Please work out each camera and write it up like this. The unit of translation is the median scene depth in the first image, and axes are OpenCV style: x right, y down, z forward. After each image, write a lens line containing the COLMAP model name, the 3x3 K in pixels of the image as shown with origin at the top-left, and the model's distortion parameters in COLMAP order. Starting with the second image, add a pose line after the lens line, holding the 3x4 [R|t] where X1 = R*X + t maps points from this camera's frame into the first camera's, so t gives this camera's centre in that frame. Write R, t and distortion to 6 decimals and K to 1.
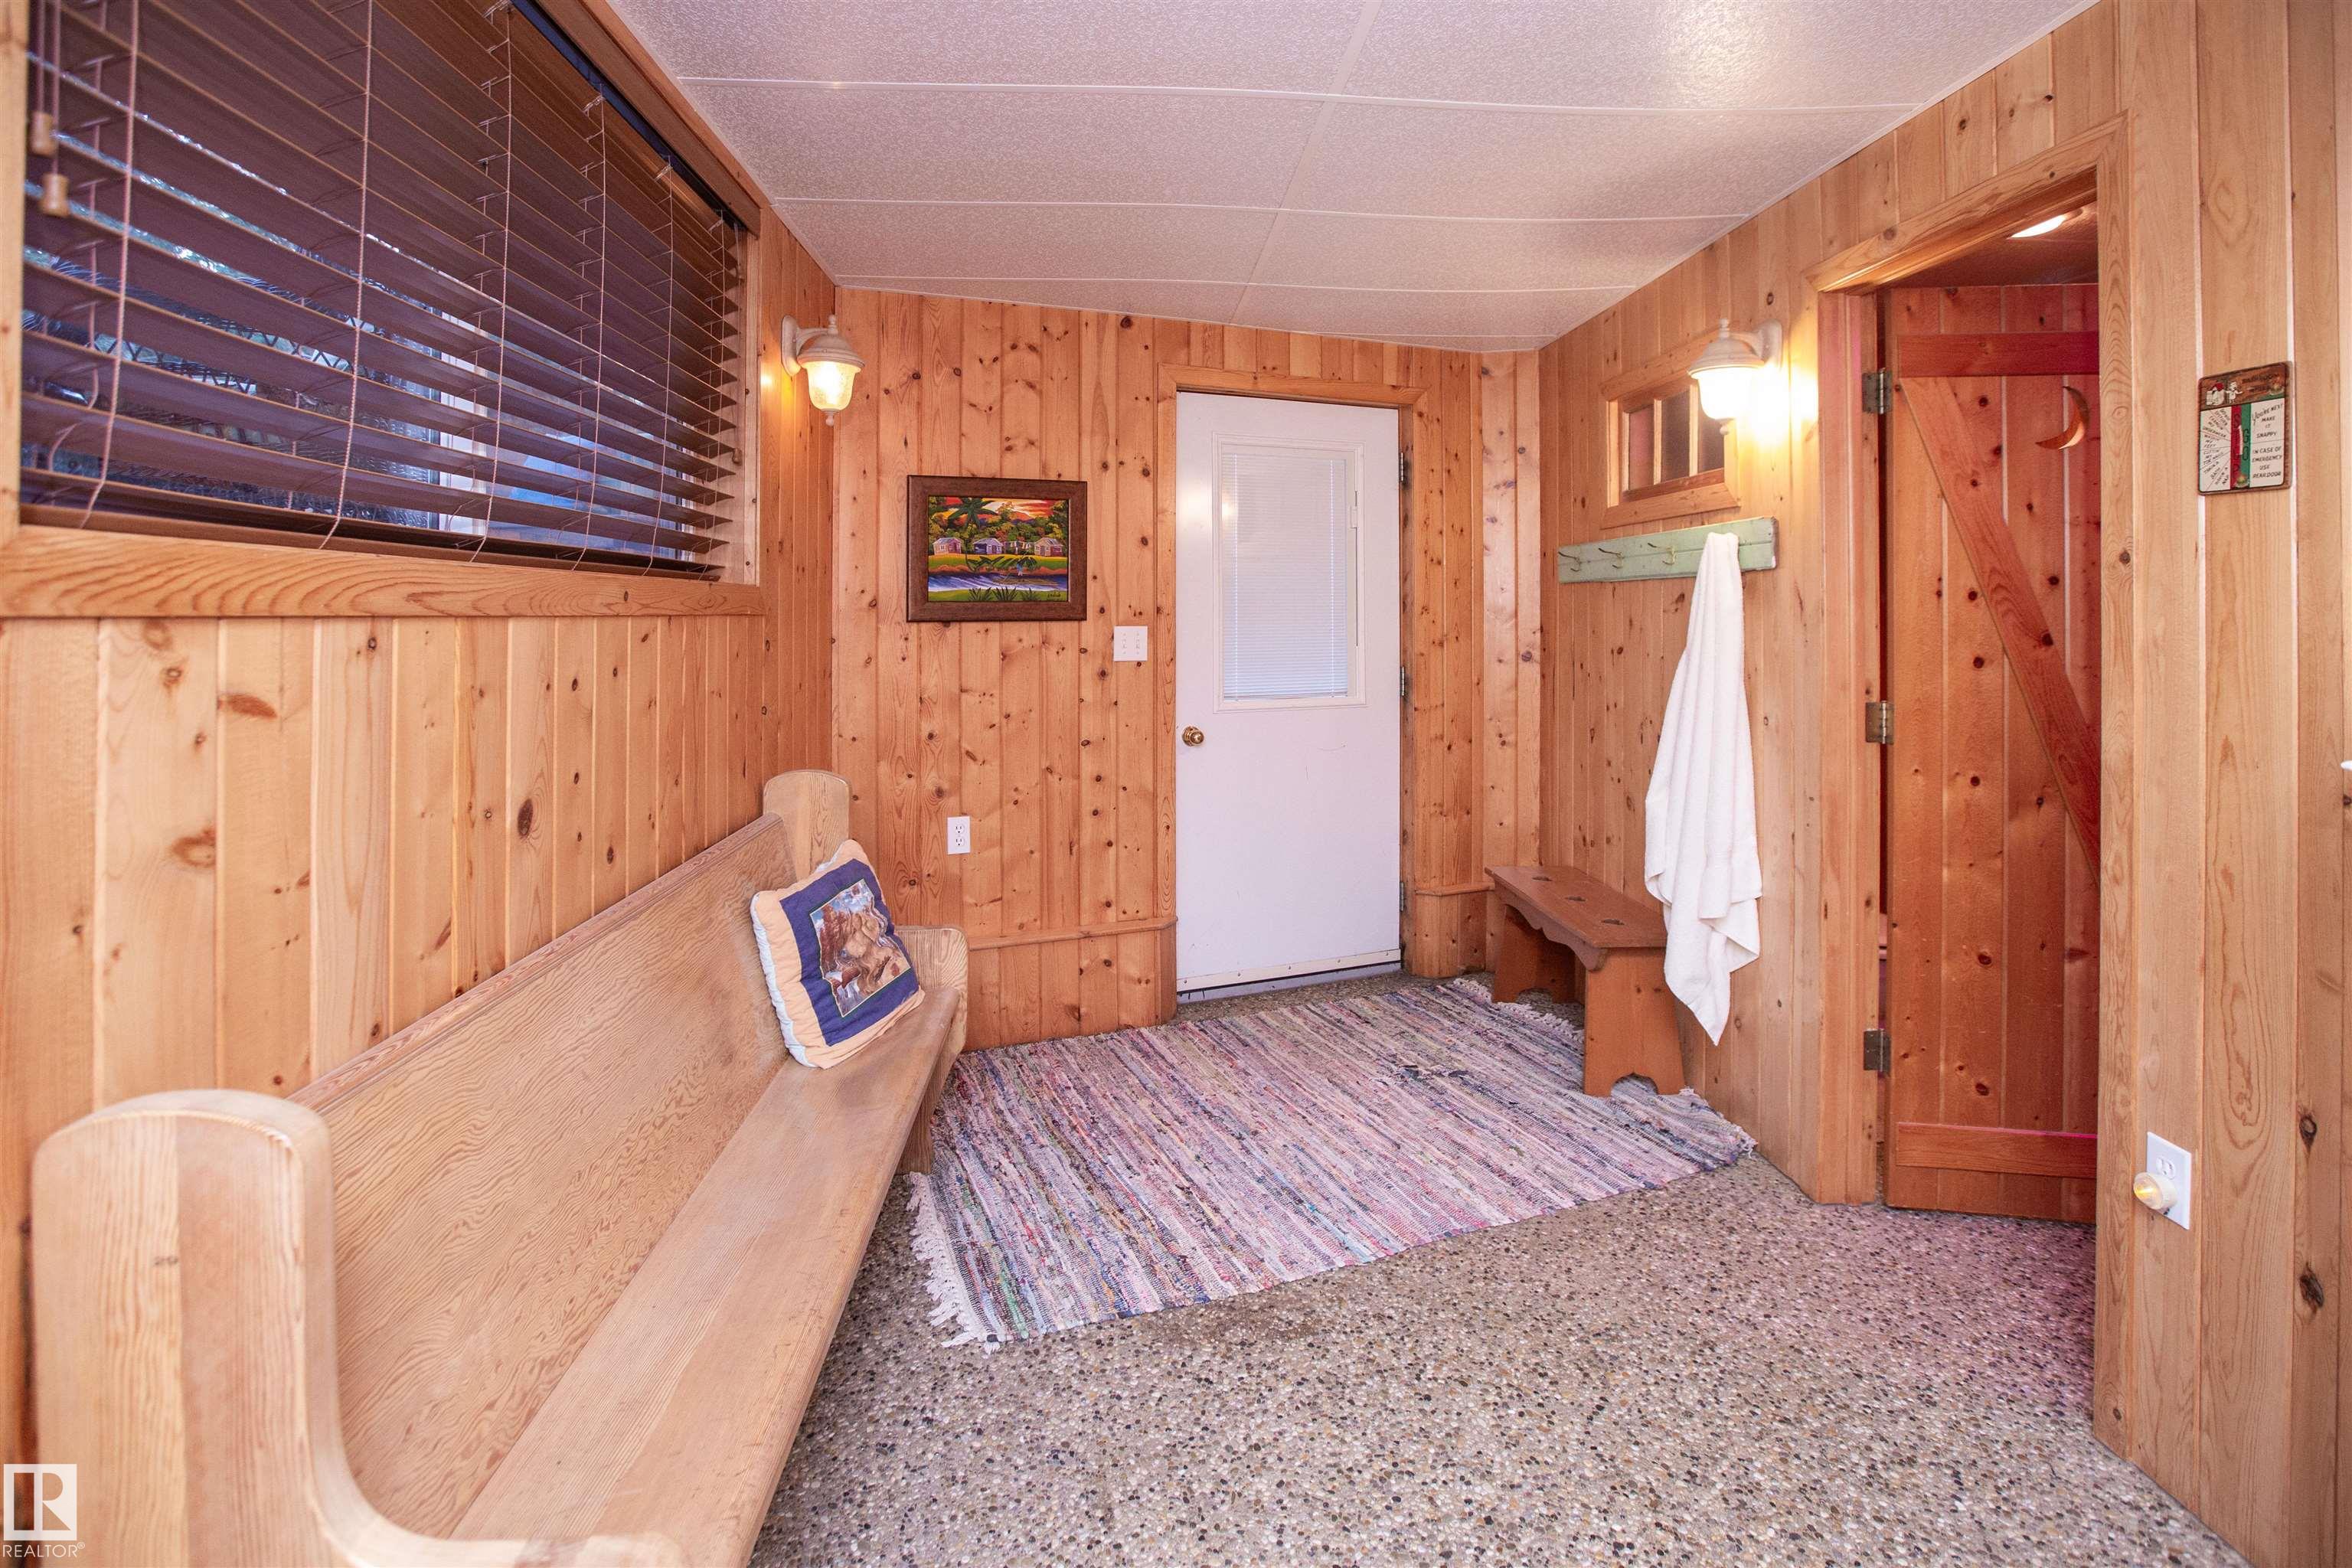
lens RADIAL K [[1126.9, 0, 1143.5], [0, 1126.9, 619.5], [0, 0, 1]] dist [-0.062943, 0.030127]
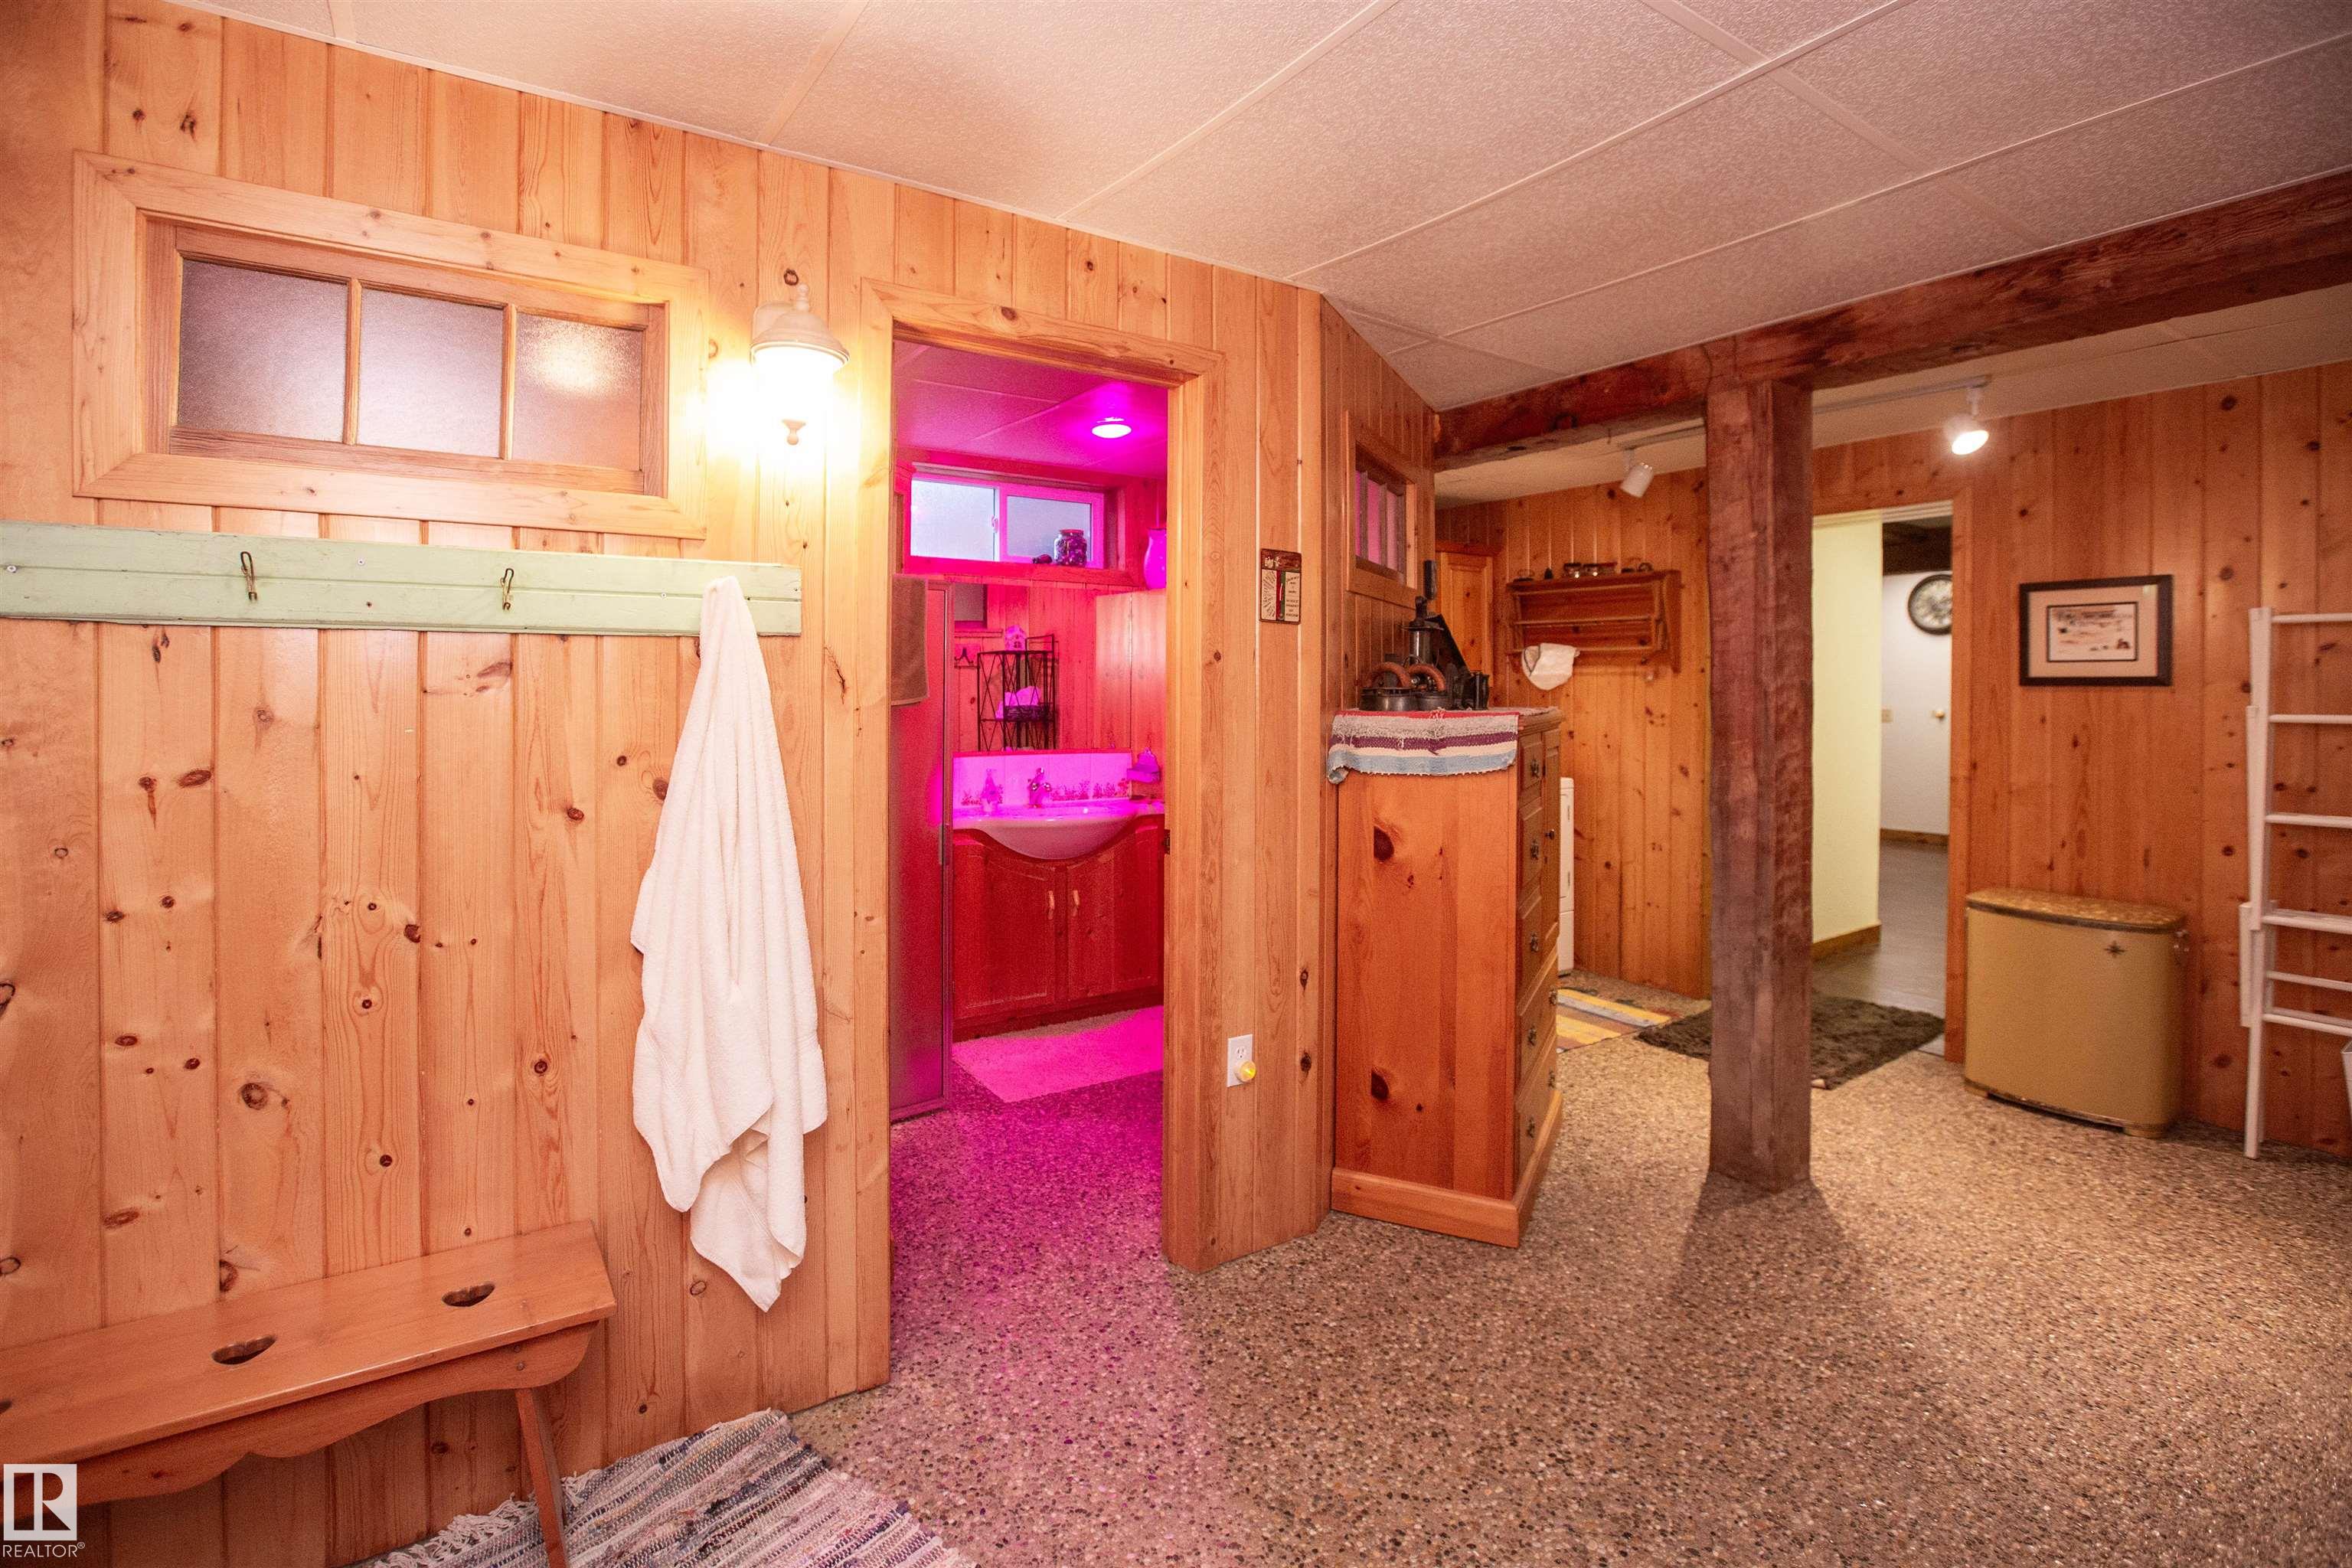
lens RADIAL K [[1104.4, 0, 1181.2], [0, 1104.4, 694.2], [0, 0, 1]] dist [-0.031823, 0.000436]
pose [[-0.535584, -0.006755, 0.844455, -0.154069], [0.001558, 0.999958, 0.008987, -0.008893], [-0.844481, 0.006129, -0.535551, 0.869132]]
